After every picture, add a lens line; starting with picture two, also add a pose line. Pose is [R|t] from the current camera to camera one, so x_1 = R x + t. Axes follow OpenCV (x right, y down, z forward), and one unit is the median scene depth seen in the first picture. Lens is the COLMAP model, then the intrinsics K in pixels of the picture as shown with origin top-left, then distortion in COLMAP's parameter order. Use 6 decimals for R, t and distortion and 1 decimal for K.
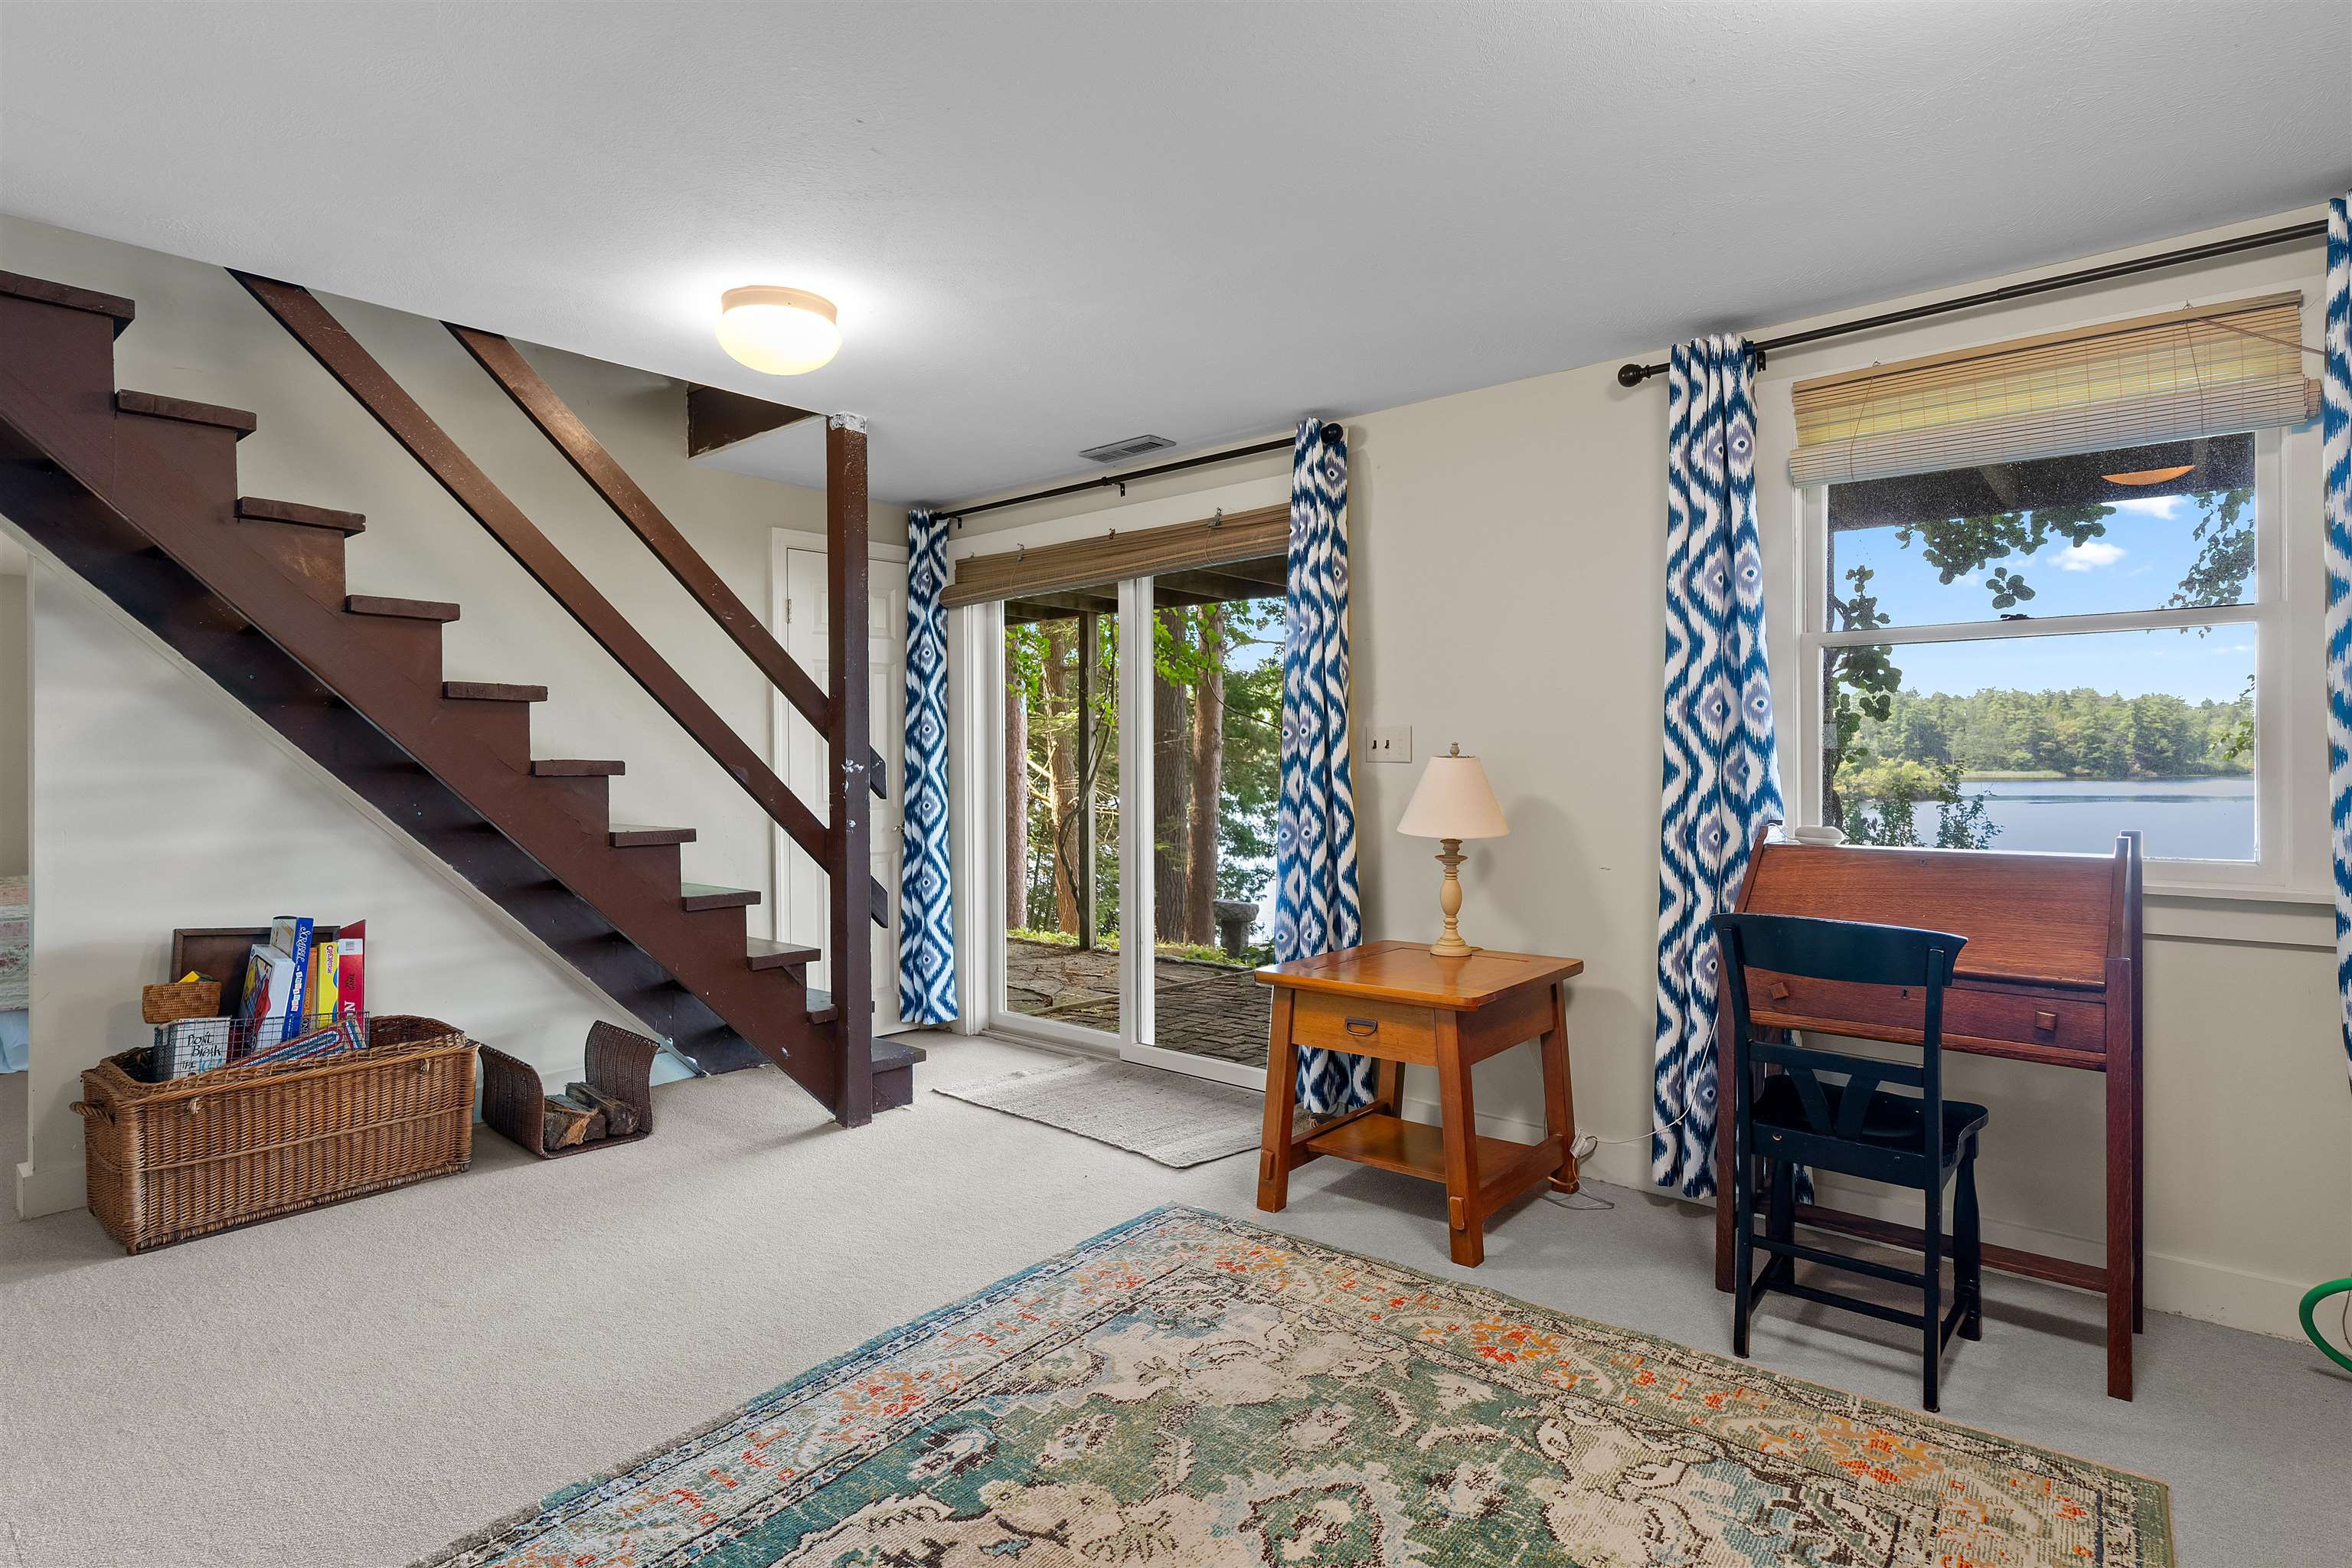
lens RADIAL K [[1212.5, 0, 1181.4], [0, 1212.5, 773.6], [0, 0, 1]] dist [-0.002568, 0.001127]
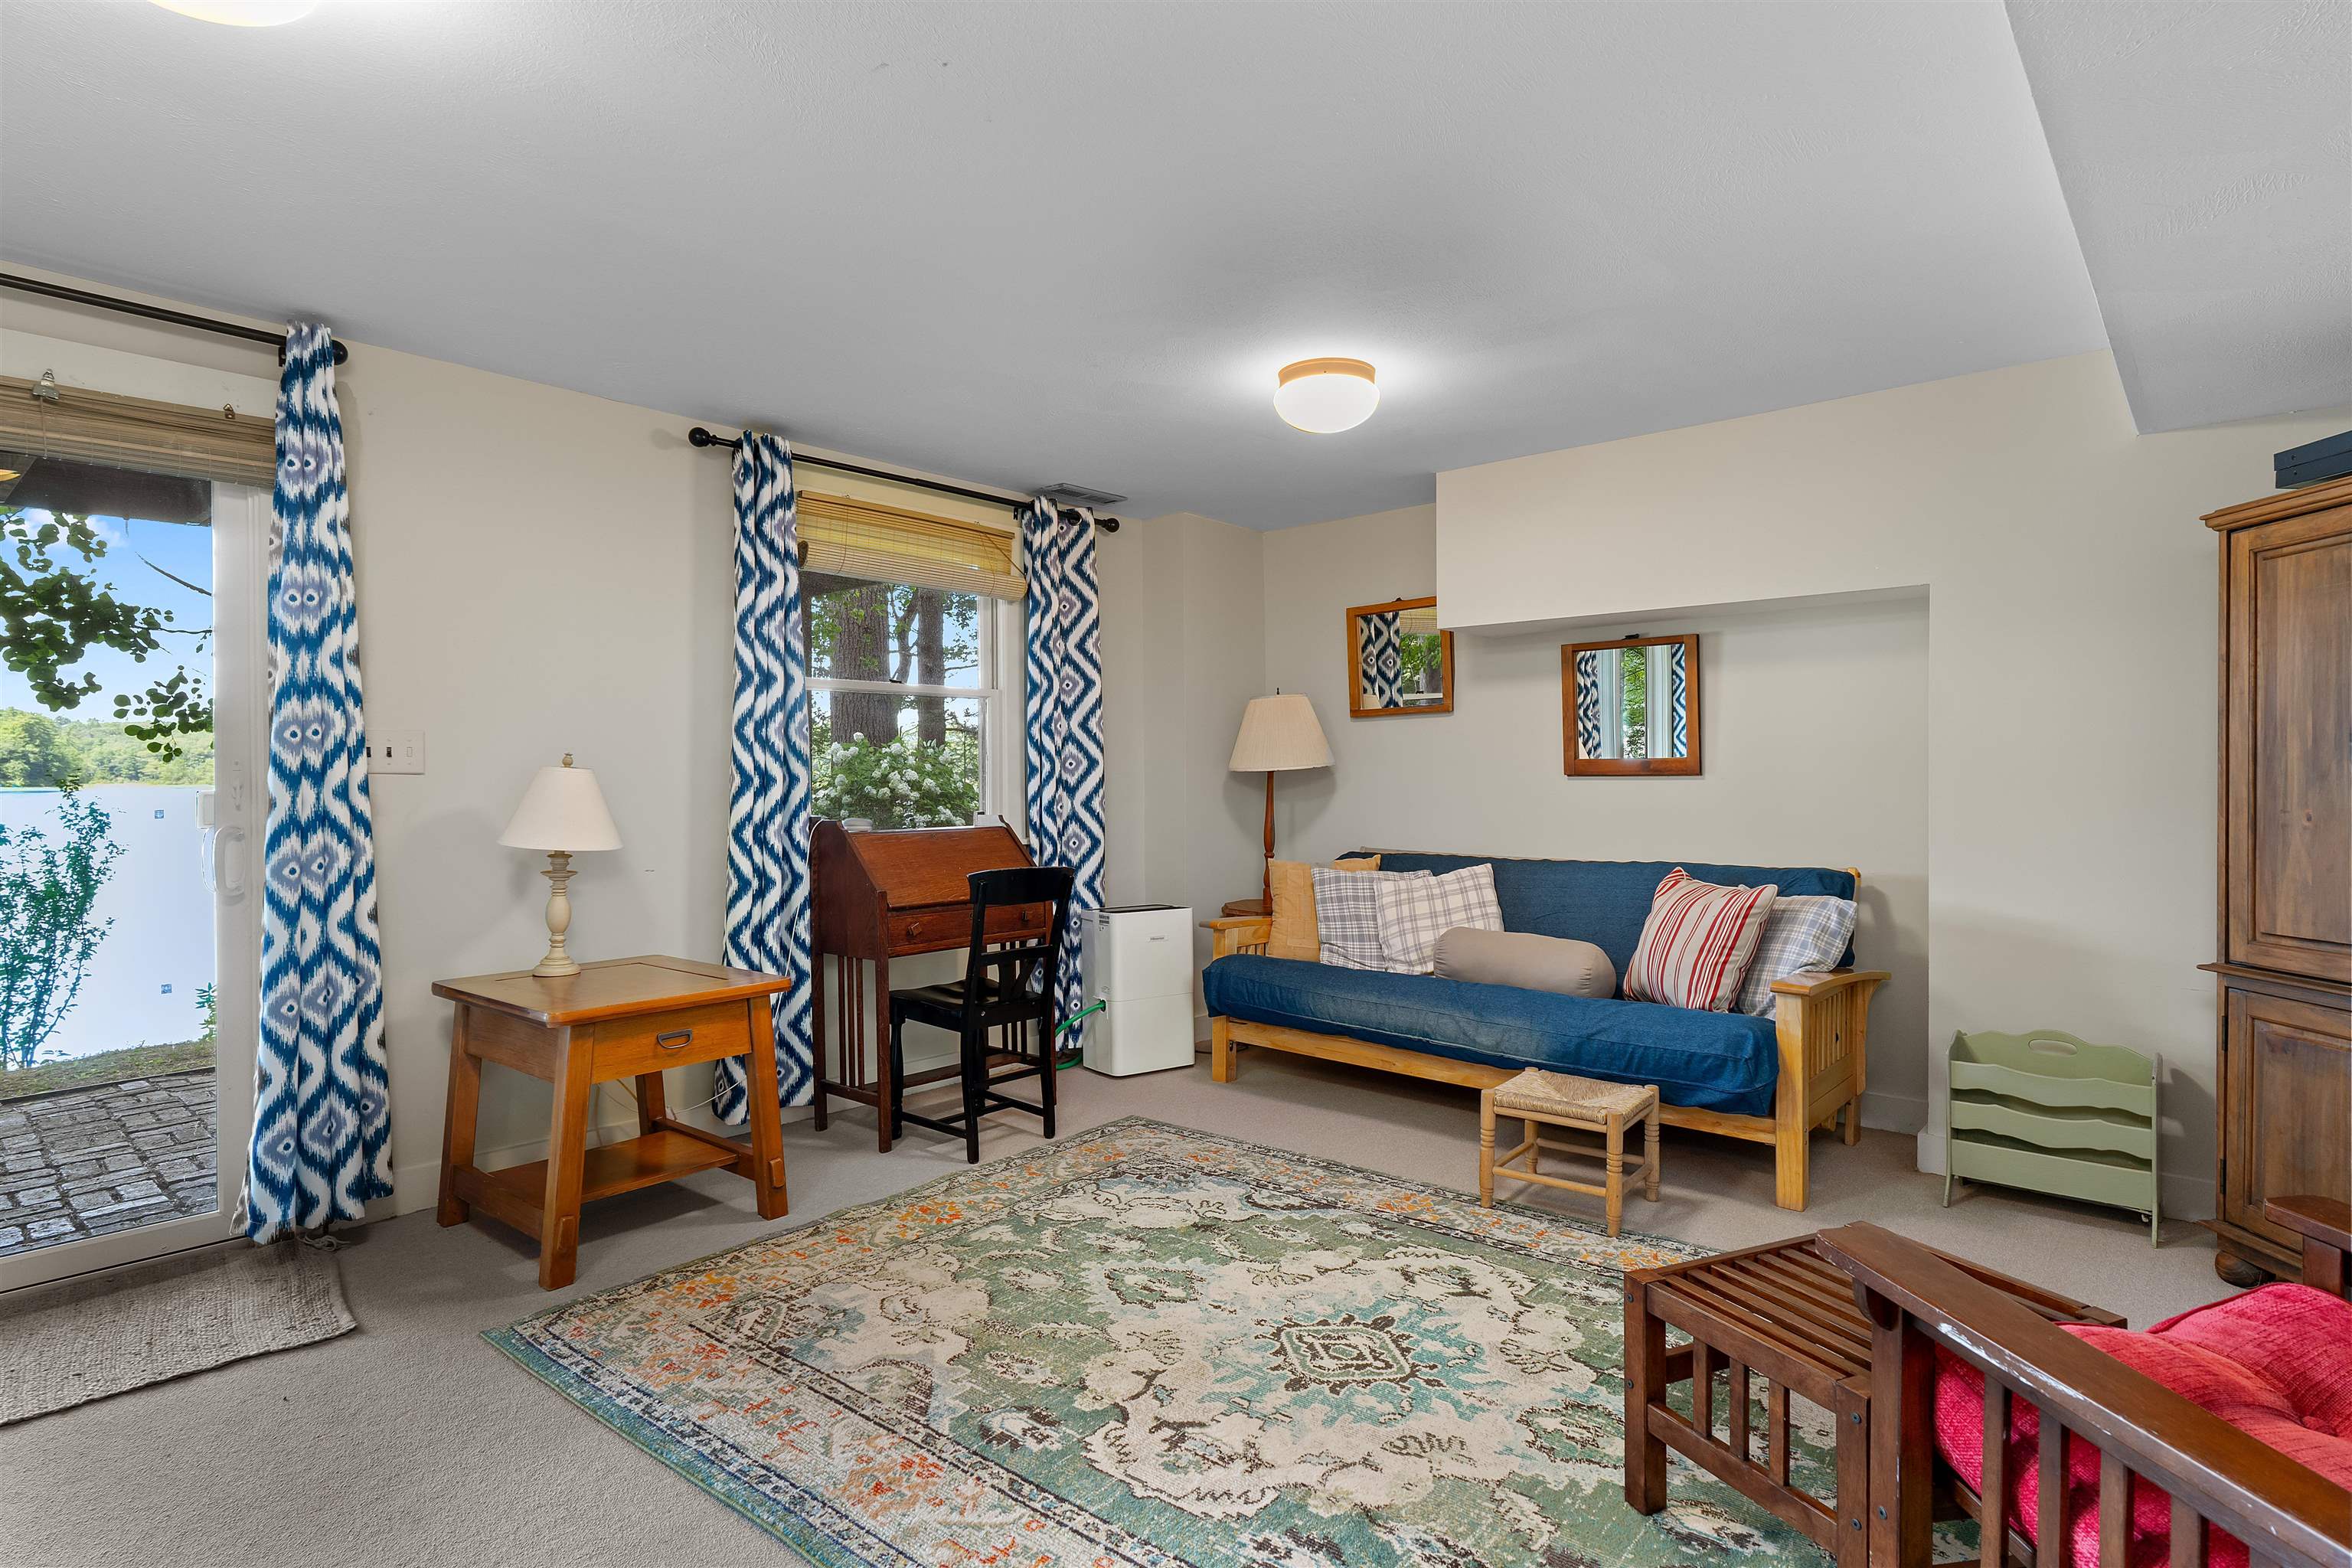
lens RADIAL K [[1181.4, 0, 1184.5], [0, 1181.4, 789.8], [0, 0, 1]] dist [-0.003288, 0.000424]
pose [[0.023058, -0.012167, 0.999660, -1.042543], [0.012249, 0.999854, 0.011887, -0.001762], [-0.999659, 0.011971, 0.023204, 0.722905]]
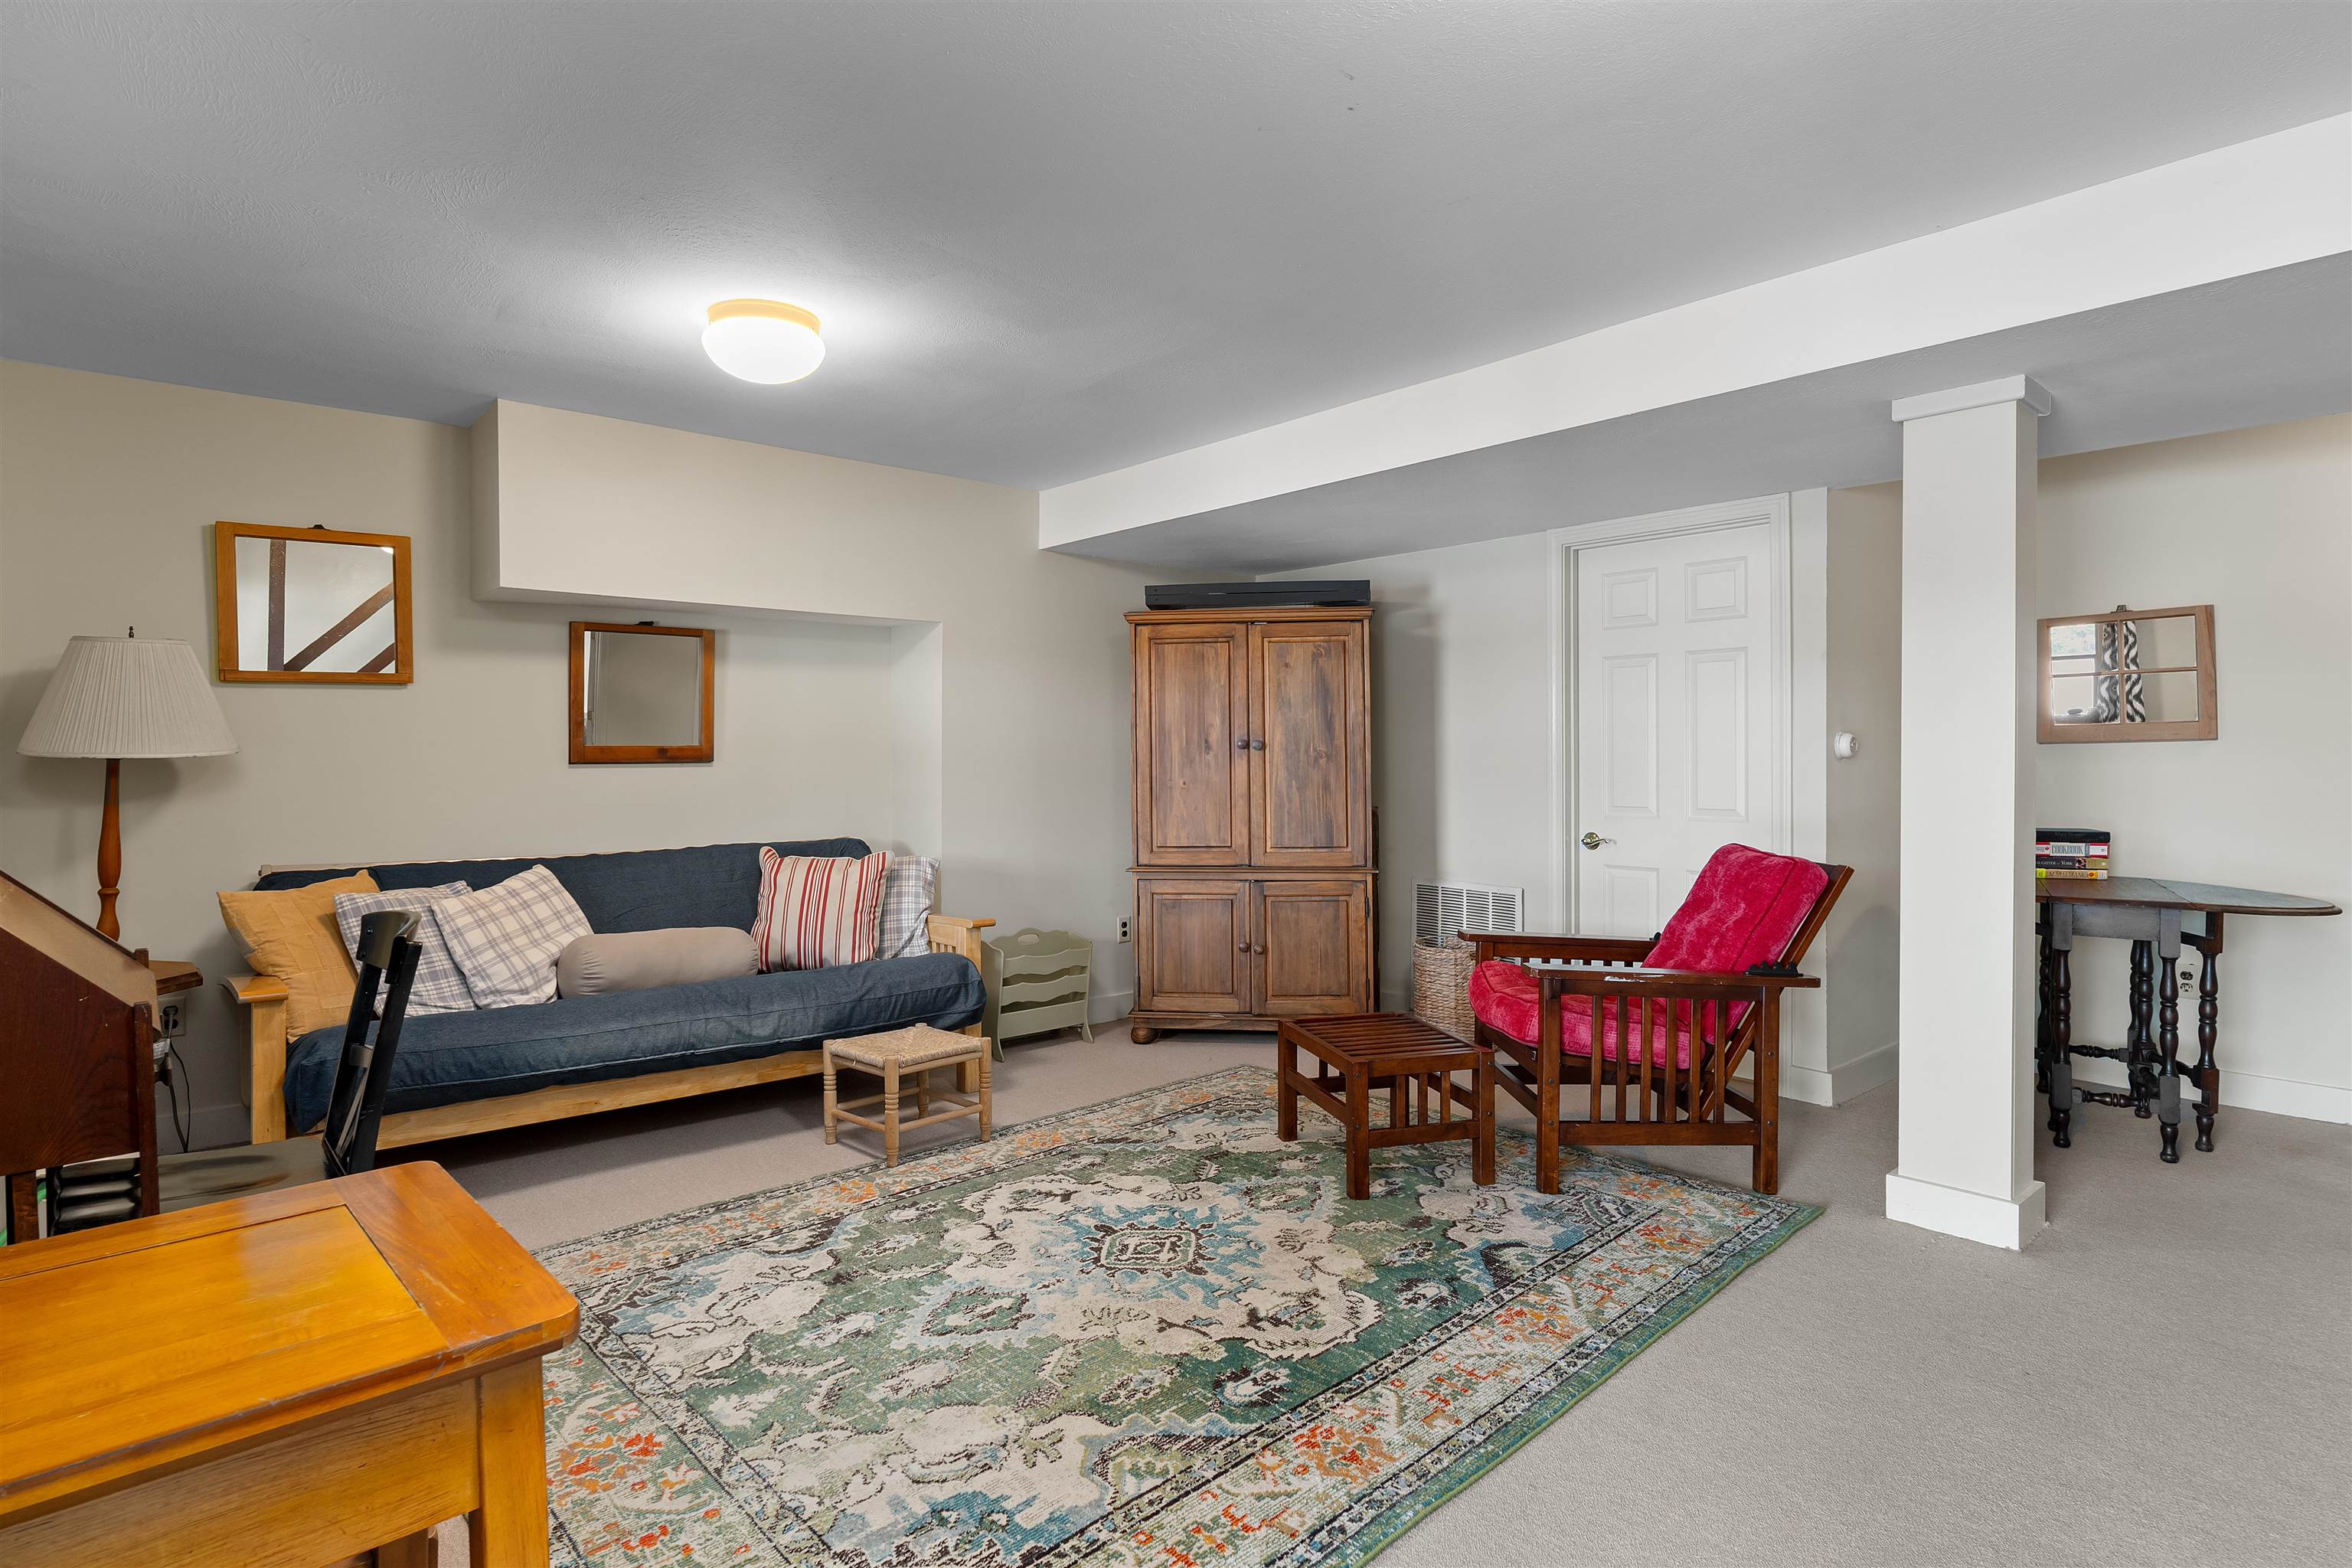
lens RADIAL K [[1210.9, 0, 1140.9], [0, 1210.9, 760.0], [0, 0, 1]] dist [-0.003974, -0.000328]
pose [[-0.984226, 0.003684, 0.176879, -0.247202], [0.005817, 0.999916, 0.011542, -0.015918], [-0.176822, 0.012389, -0.984165, 1.816498]]
